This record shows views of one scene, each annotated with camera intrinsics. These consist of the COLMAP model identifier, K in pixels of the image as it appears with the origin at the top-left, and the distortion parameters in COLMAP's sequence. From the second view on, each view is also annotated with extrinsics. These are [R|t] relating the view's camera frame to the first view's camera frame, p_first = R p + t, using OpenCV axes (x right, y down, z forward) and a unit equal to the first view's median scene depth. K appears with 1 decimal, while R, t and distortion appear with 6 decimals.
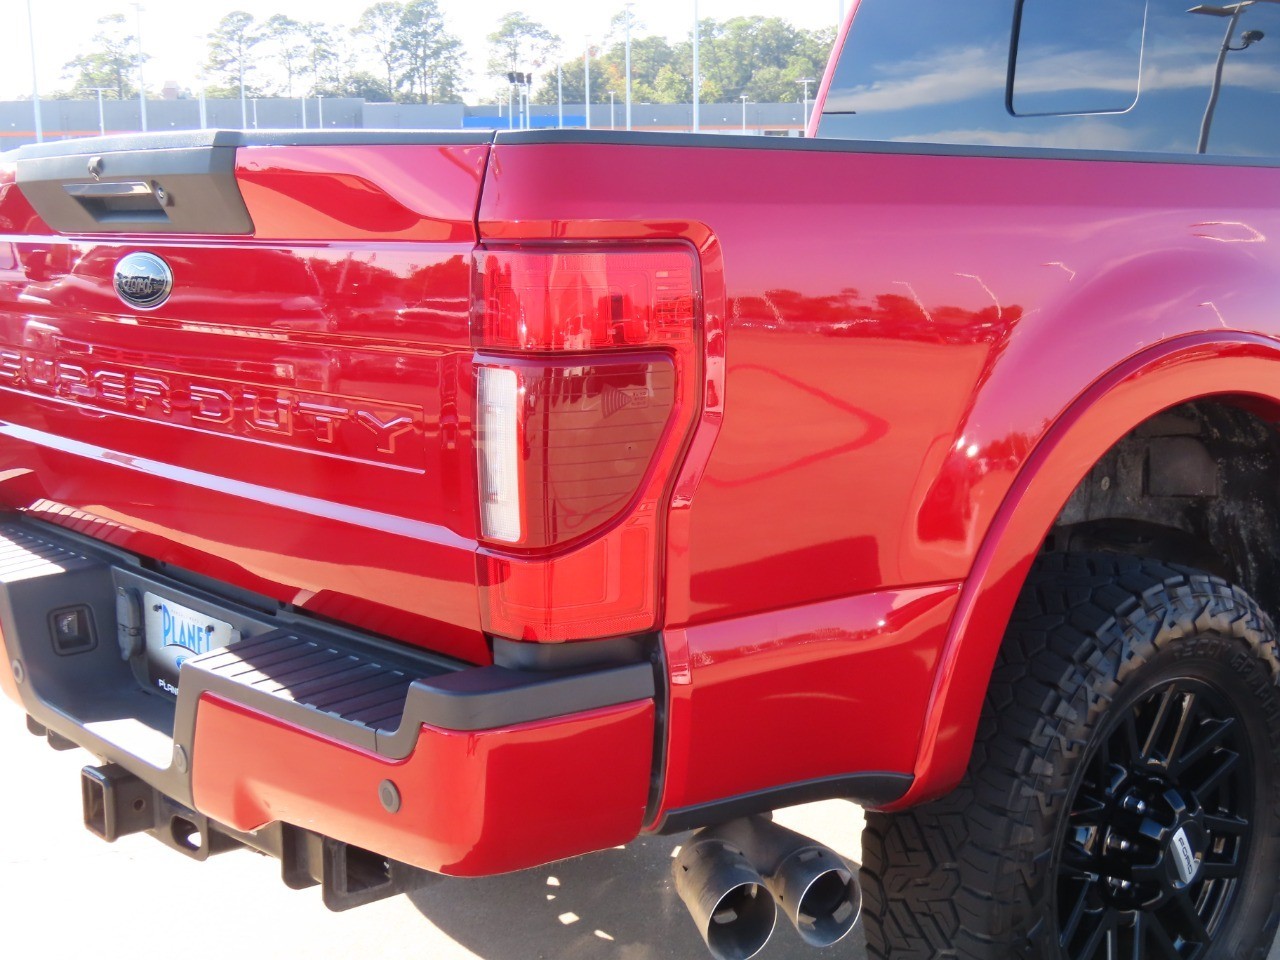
lens RADIAL K [[1795.9, 0, 640.0], [0, 1795.9, 480.0], [0, 0, 1]] dist [-0.016708, 0.037013]
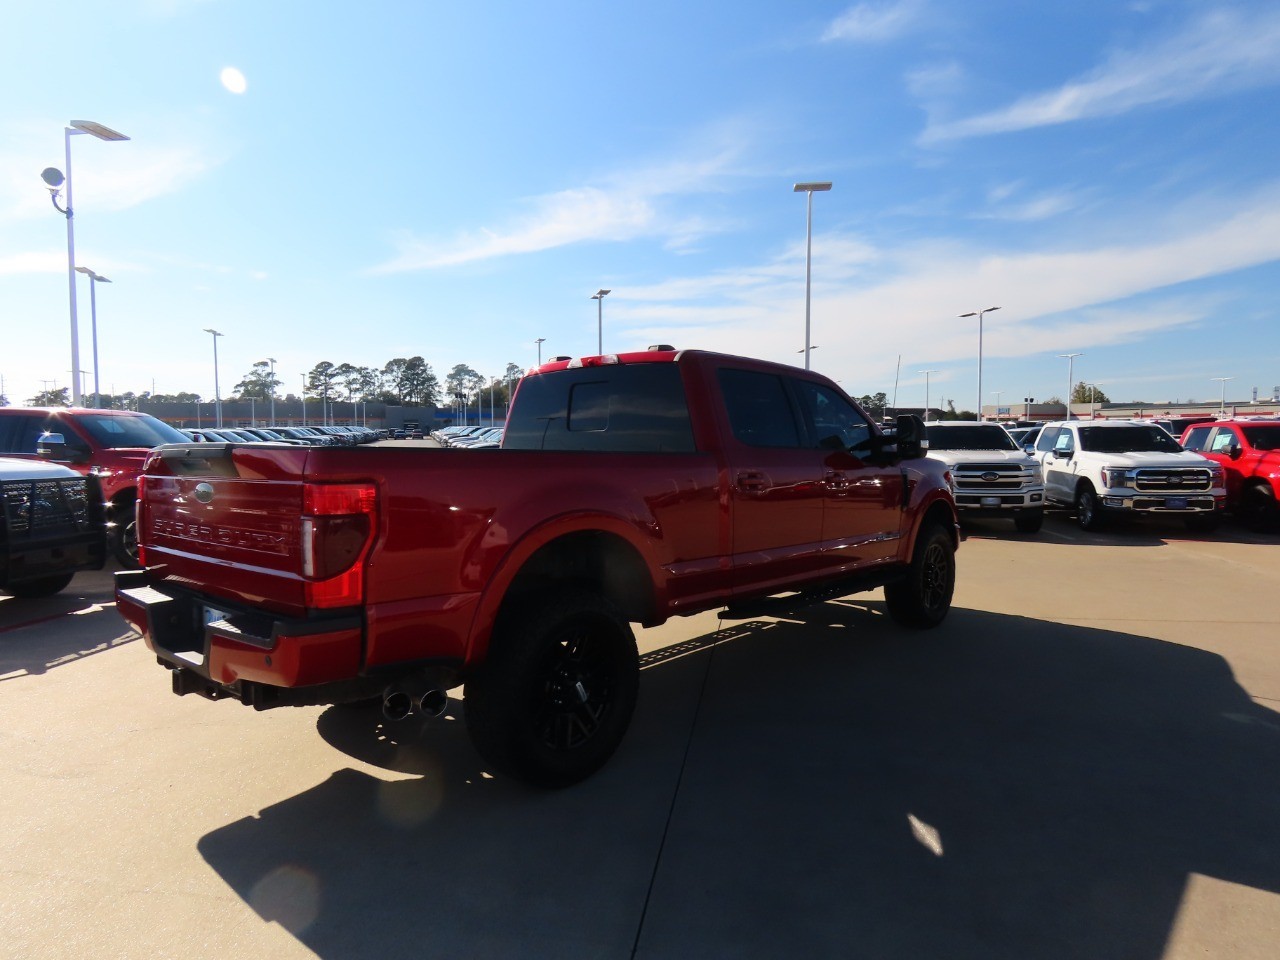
lens RADIAL K [[865.9, 0, 651.7], [0, 865.9, 484.7], [0, 0, 1]] dist [-0.005990, -0.000719]
pose [[0.990365, 0.001020, 0.138475, 0.012564], [0.015166, 0.993159, -0.115778, 0.002420], [-0.137646, 0.116763, 0.983575, -0.023550]]
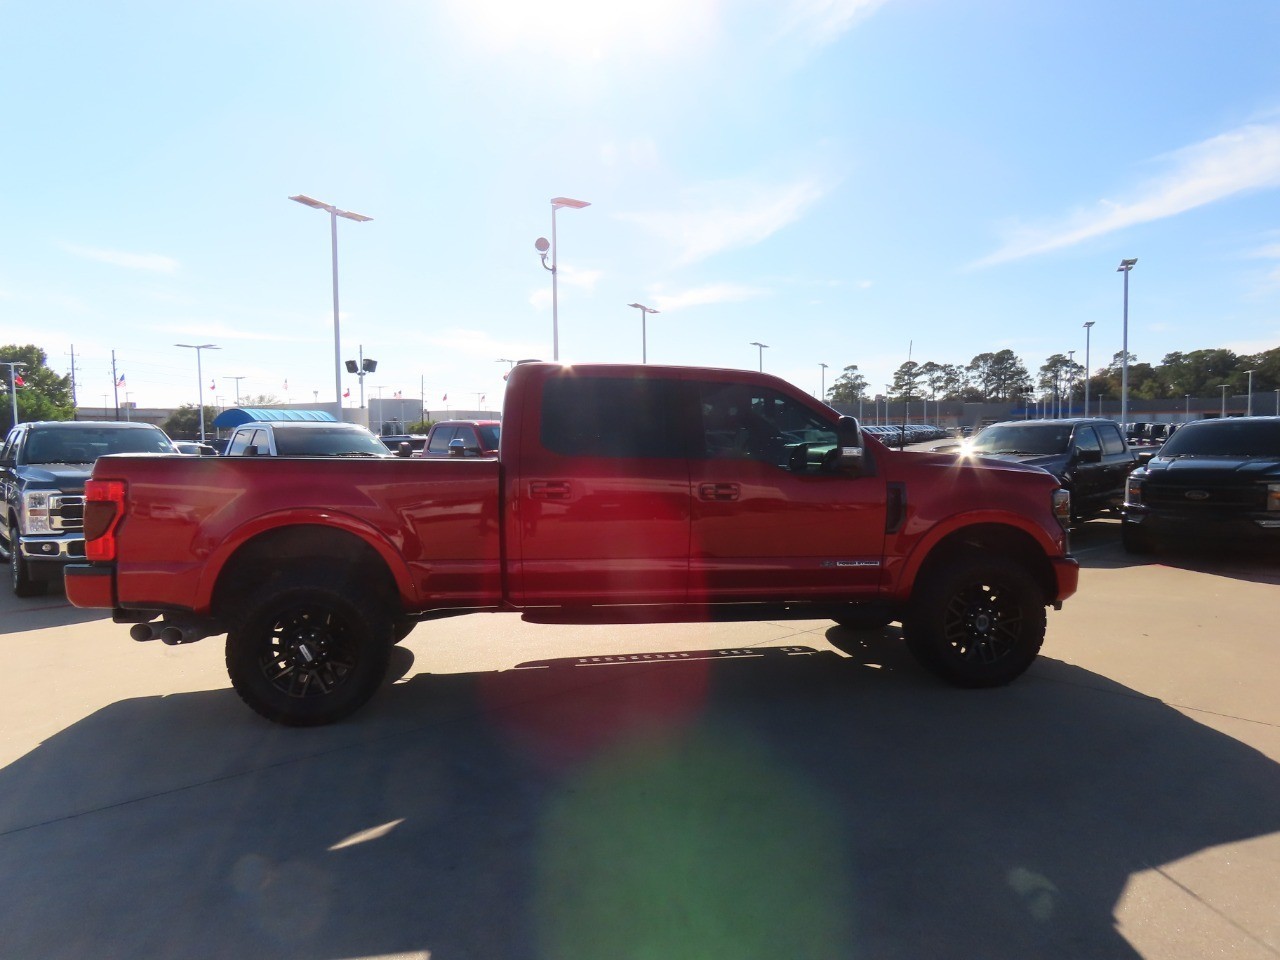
lens RADIAL K [[865.9, 0, 651.7], [0, 865.9, 484.7], [0, 0, 1]] dist [-0.005990, -0.000719]
pose [[0.828463, 0.031310, -0.559168, 0.102191], [-0.092926, 0.992281, -0.082118, -0.002505], [0.552281, 0.119993, 0.824977, -0.004252]]
